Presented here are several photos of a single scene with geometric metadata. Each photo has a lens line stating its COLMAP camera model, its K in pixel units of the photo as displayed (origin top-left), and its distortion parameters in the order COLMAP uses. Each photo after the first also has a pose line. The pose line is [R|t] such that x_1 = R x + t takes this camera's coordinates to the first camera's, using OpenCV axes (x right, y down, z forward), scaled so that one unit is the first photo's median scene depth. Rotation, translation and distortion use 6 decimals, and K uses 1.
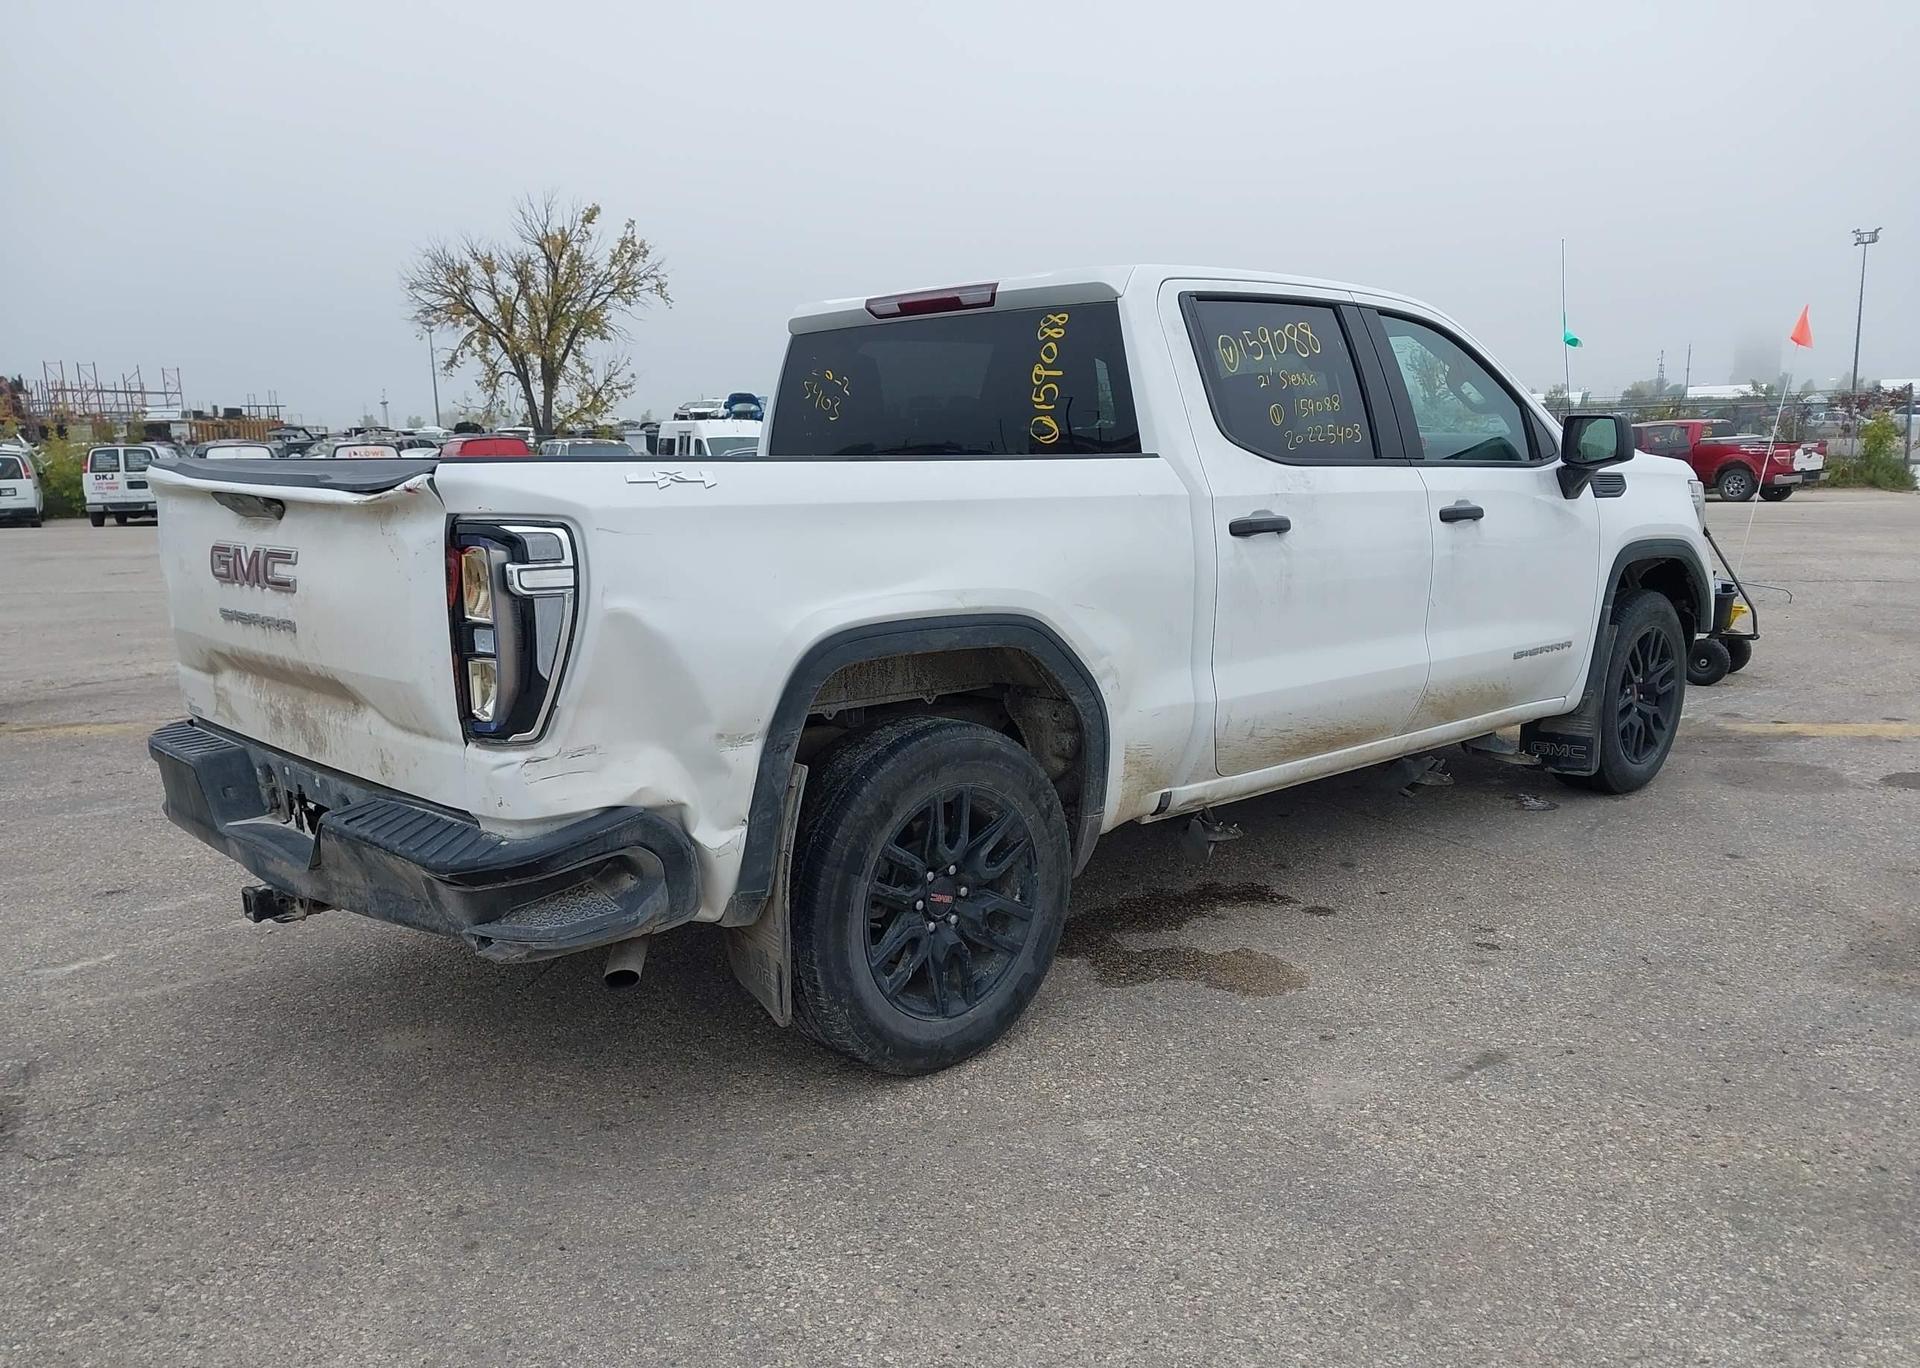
lens RADIAL K [[1499.4, 0, 938.3], [0, 1499.4, 714.2], [0, 0, 1]] dist [0.050225, -0.072286]
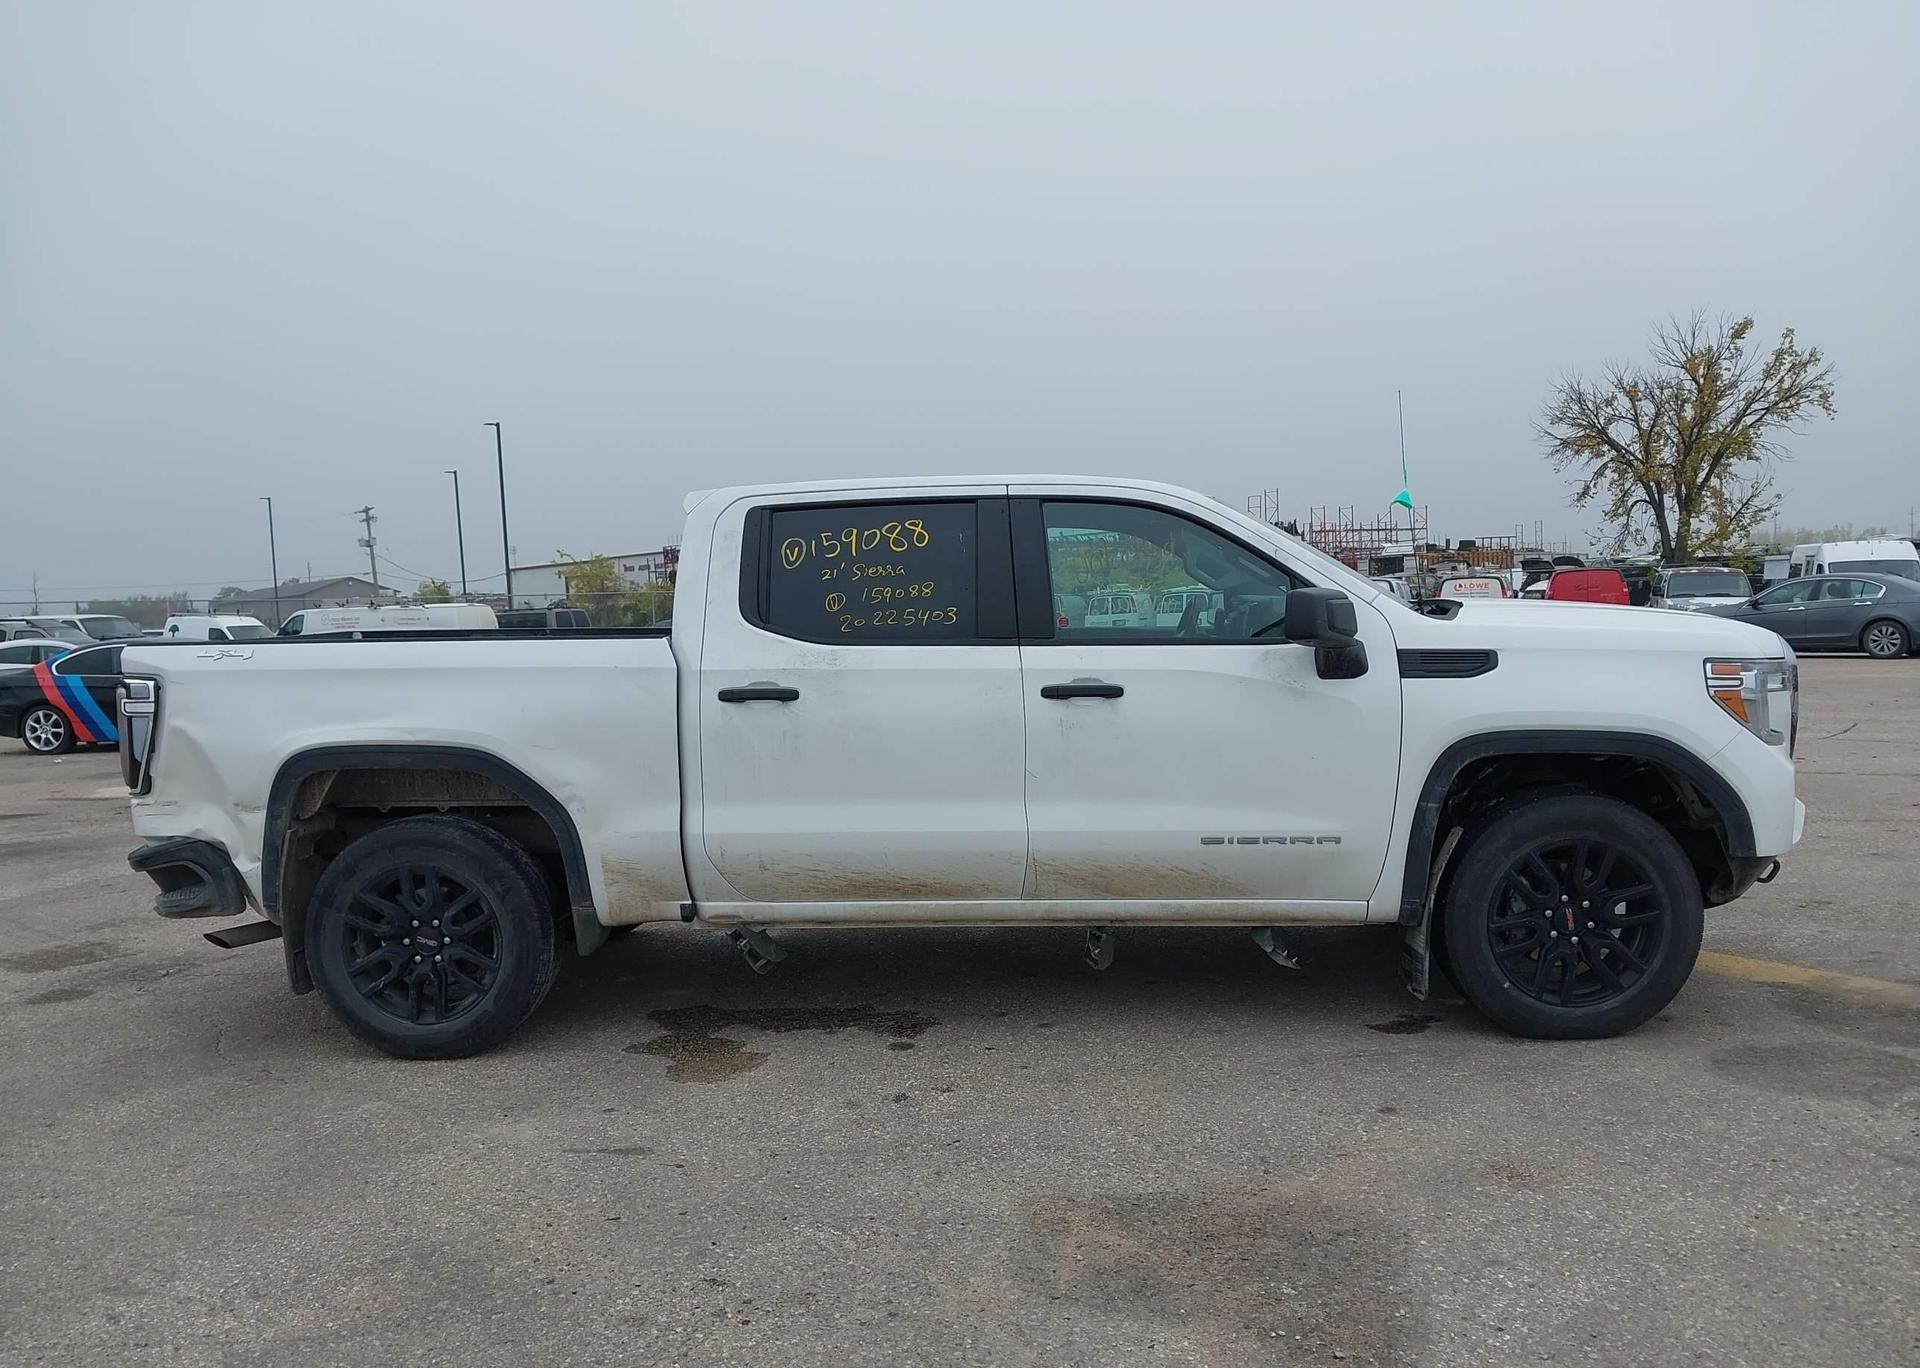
lens RADIAL K [[1499.4, 0, 956.8], [0, 1499.4, 683.5], [0, 0, 1]] dist [0.050225, -0.072286]
pose [[0.691346, 0.037723, -0.721538, 1.170954], [-0.110322, 0.992438, -0.053820, -0.084887], [0.714052, 0.116810, 0.690280, 0.273494]]
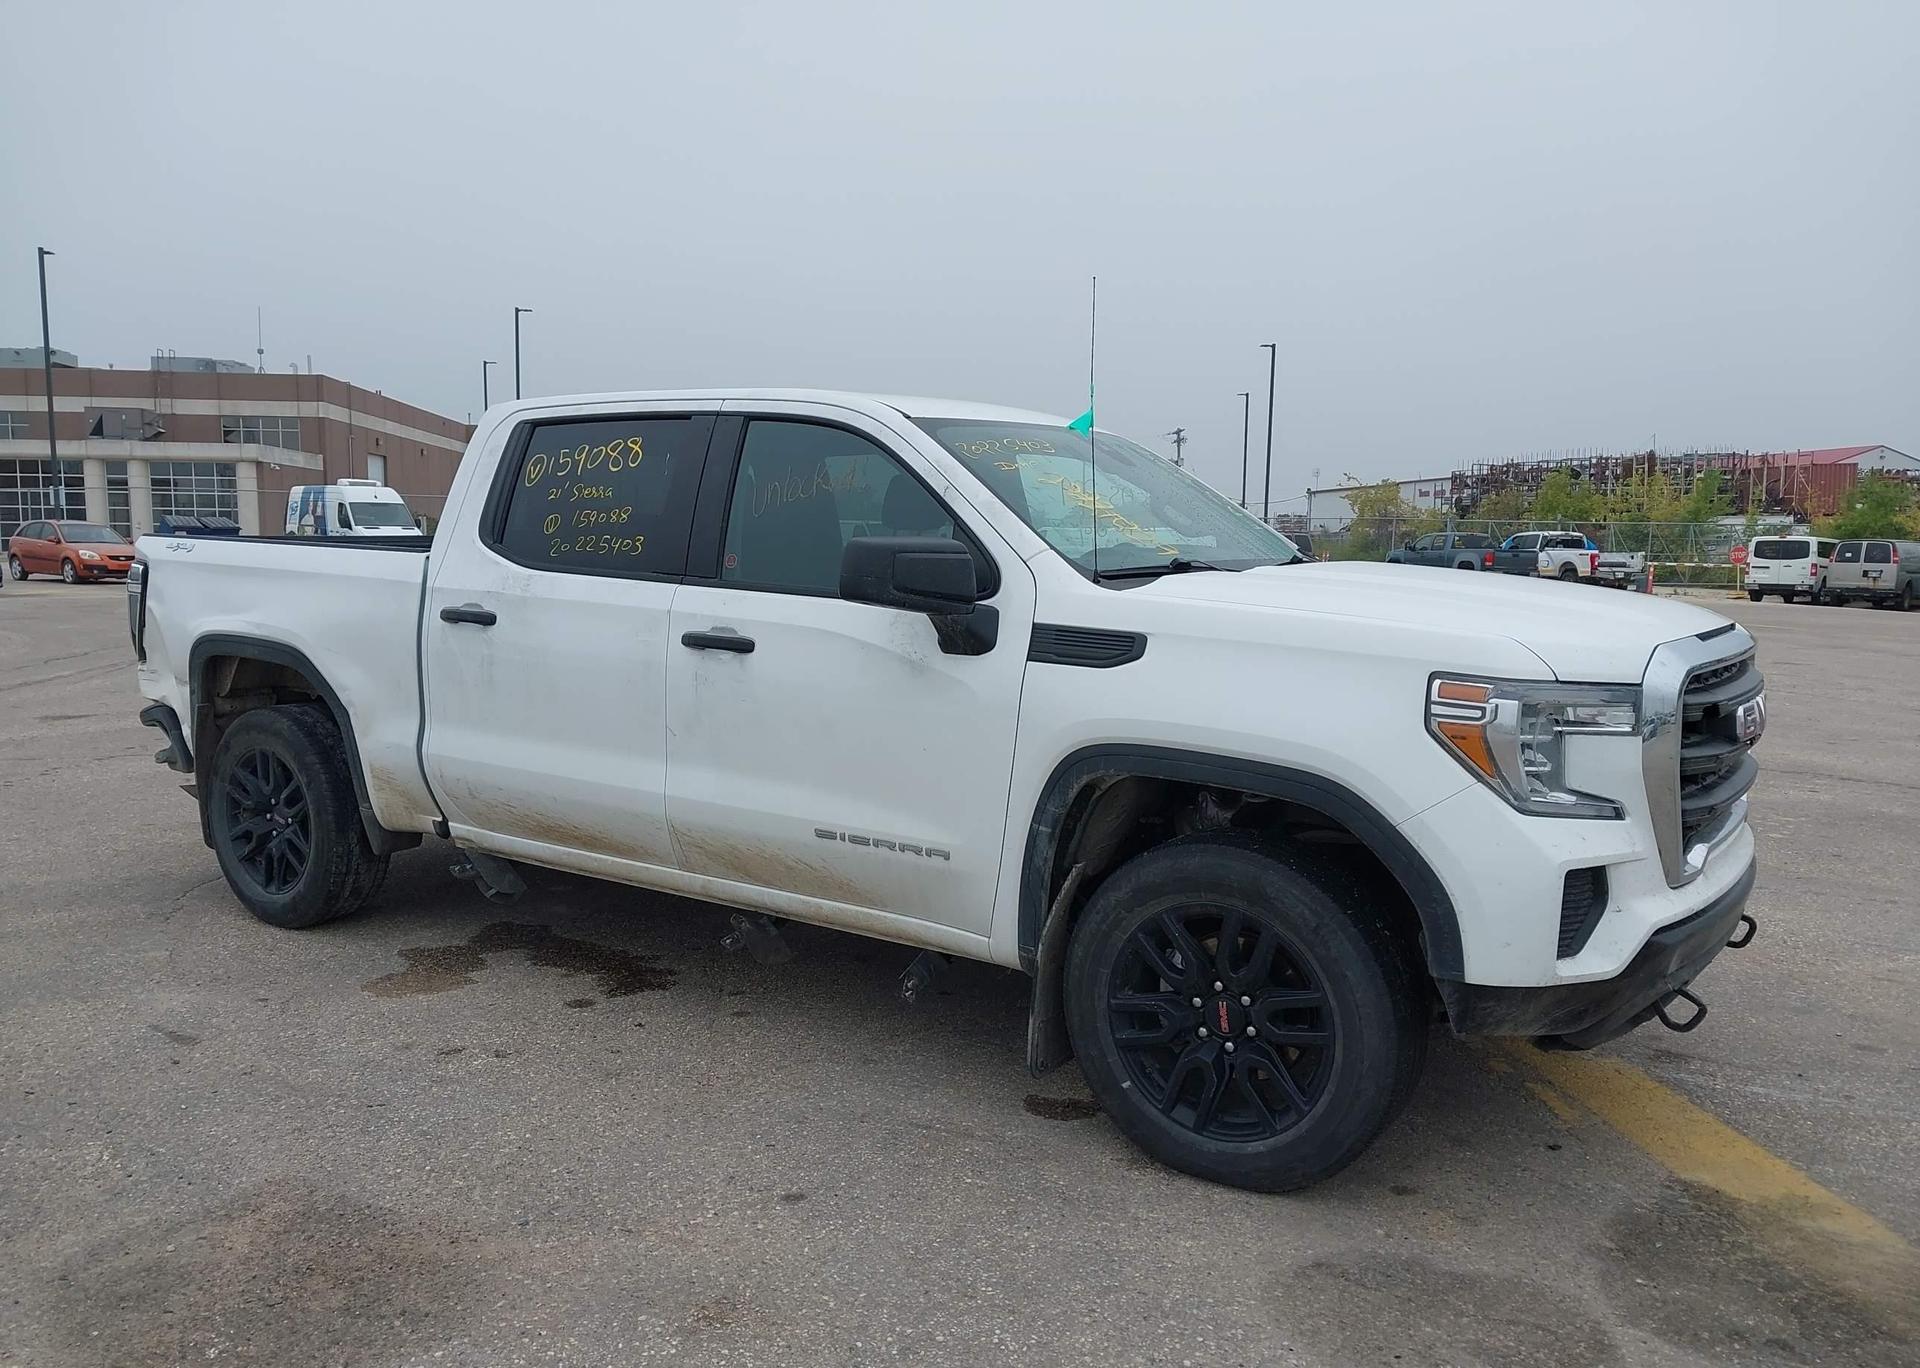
lens RADIAL K [[1499.4, 0, 945.0], [0, 1499.4, 702.4], [0, 0, 1]] dist [0.050225, -0.072286]
pose [[0.227646, 0.135182, -0.964315, 1.409072], [-0.196385, 0.976341, 0.090508, -0.233777], [0.953735, 0.168774, 0.248808, 1.050755]]
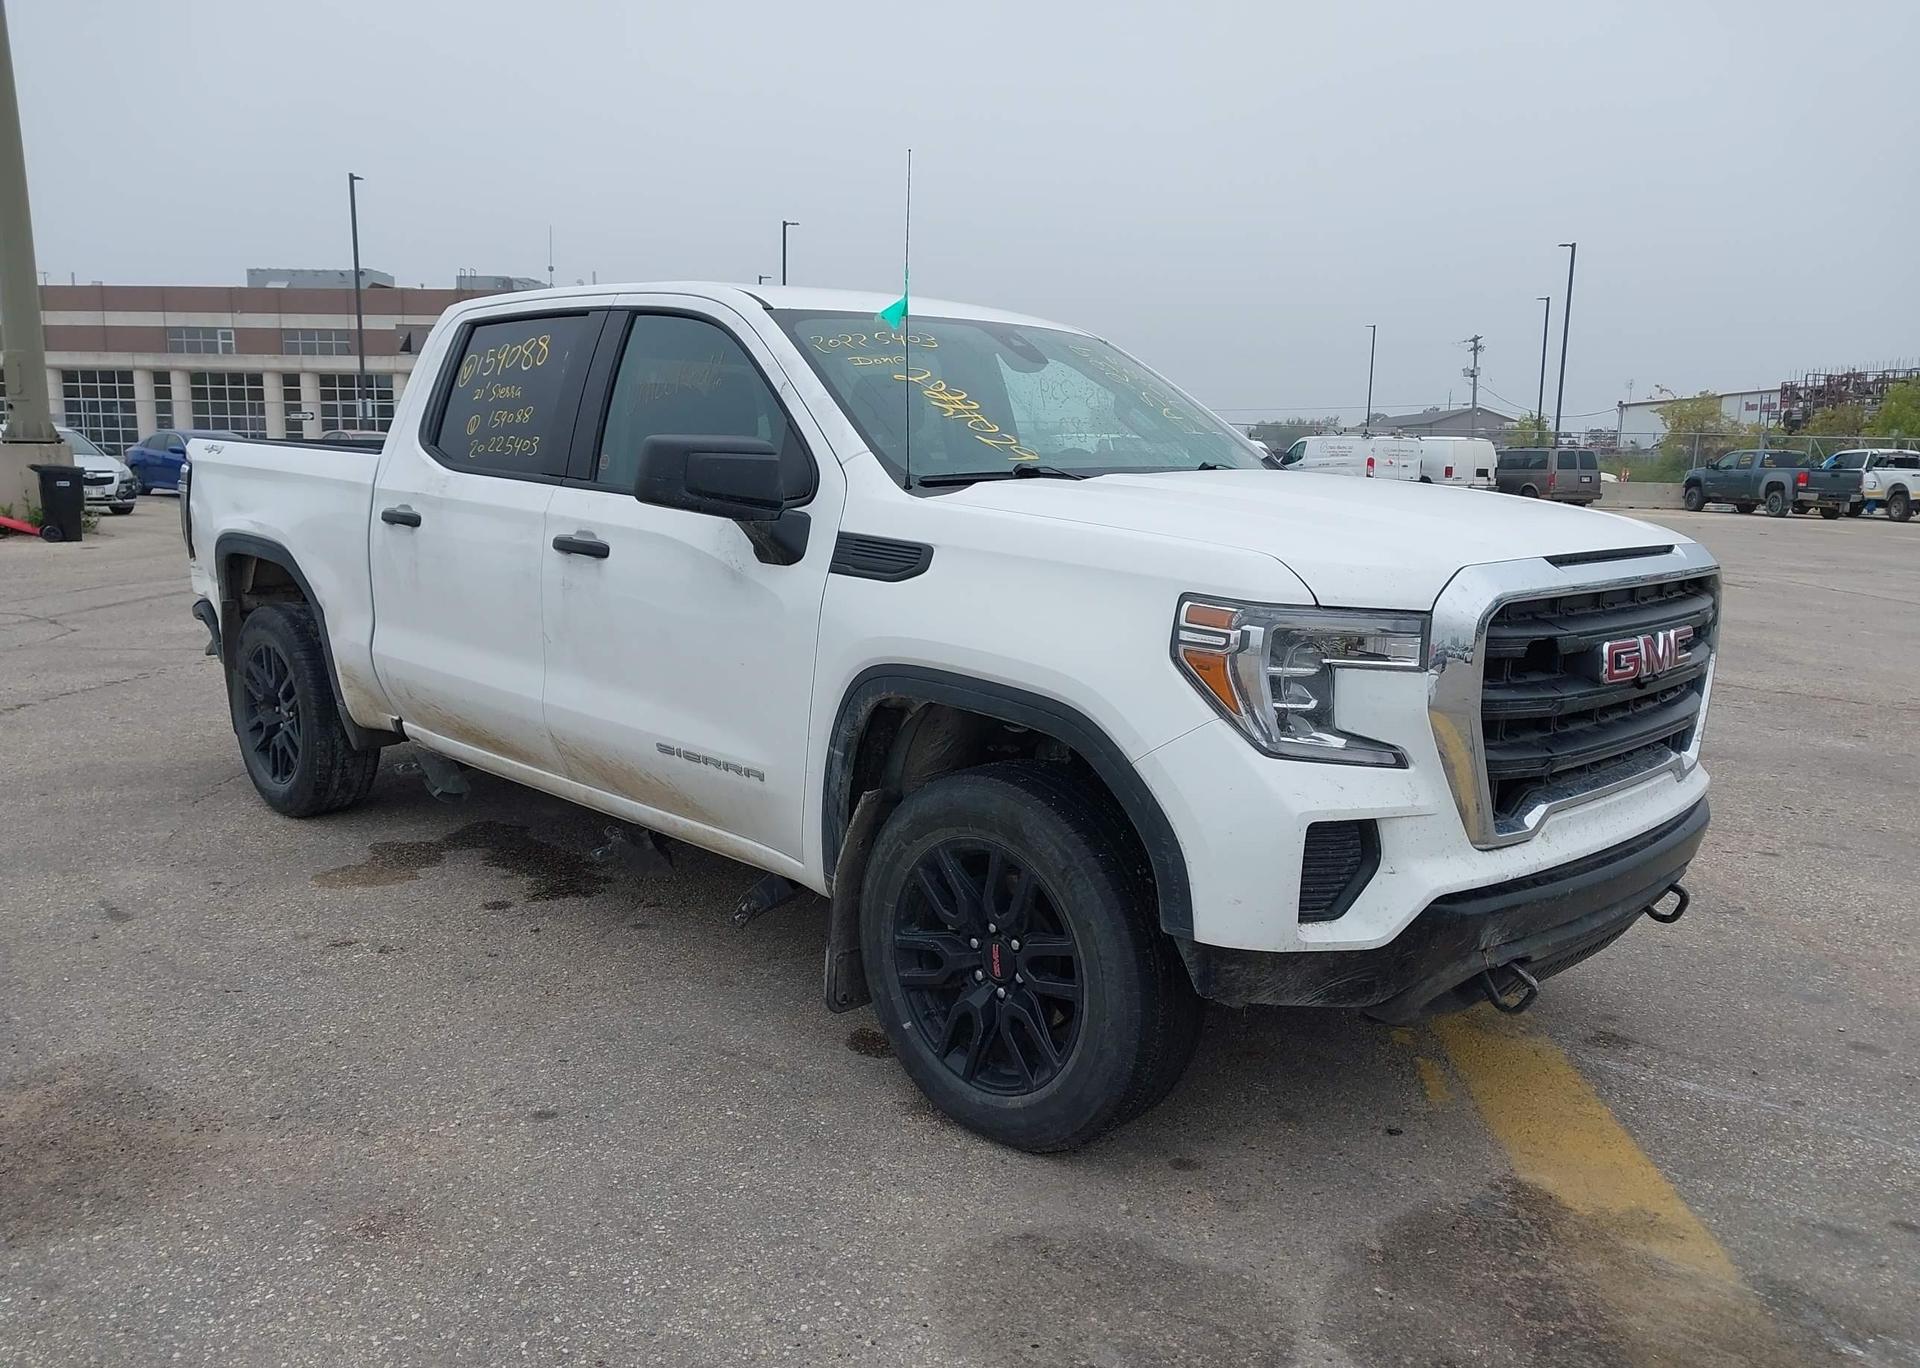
lens RADIAL K [[1499.4, 0, 949.5], [0, 1499.4, 709.9], [0, 0, 1]] dist [0.050225, -0.072286]
pose [[0.044769, 0.198020, -0.979175, 1.391234], [-0.202465, 0.961615, 0.185212, -0.280446], [0.978266, 0.189957, 0.083143, 1.322236]]
